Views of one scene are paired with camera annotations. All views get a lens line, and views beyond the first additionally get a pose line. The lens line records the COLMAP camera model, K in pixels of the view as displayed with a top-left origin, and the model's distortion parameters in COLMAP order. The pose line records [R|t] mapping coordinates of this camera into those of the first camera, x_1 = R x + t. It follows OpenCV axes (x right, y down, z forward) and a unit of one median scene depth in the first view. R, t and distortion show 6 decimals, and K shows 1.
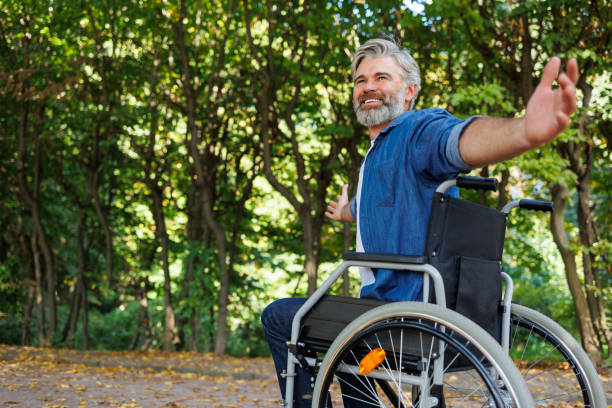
lens RADIAL K [[607.8, 0, 306.0], [0, 607.8, 204.0], [0, 0, 1]] dist [0.010050, 0.003998]
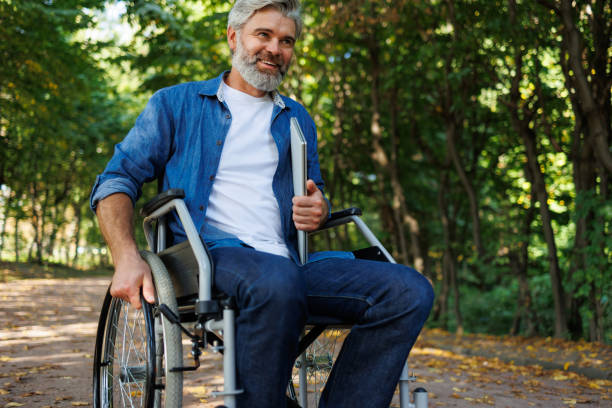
lens RADIAL K [[607.8, 0, 306.0], [0, 607.8, 204.0], [0, 0, 1]] dist [0.010050, 0.003998]
pose [[0.822595, -0.070678, -0.564218, -0.046949], [0.088529, 0.996064, 0.004296, 0.041151], [0.561694, -0.053483, 0.825615, 0.200051]]
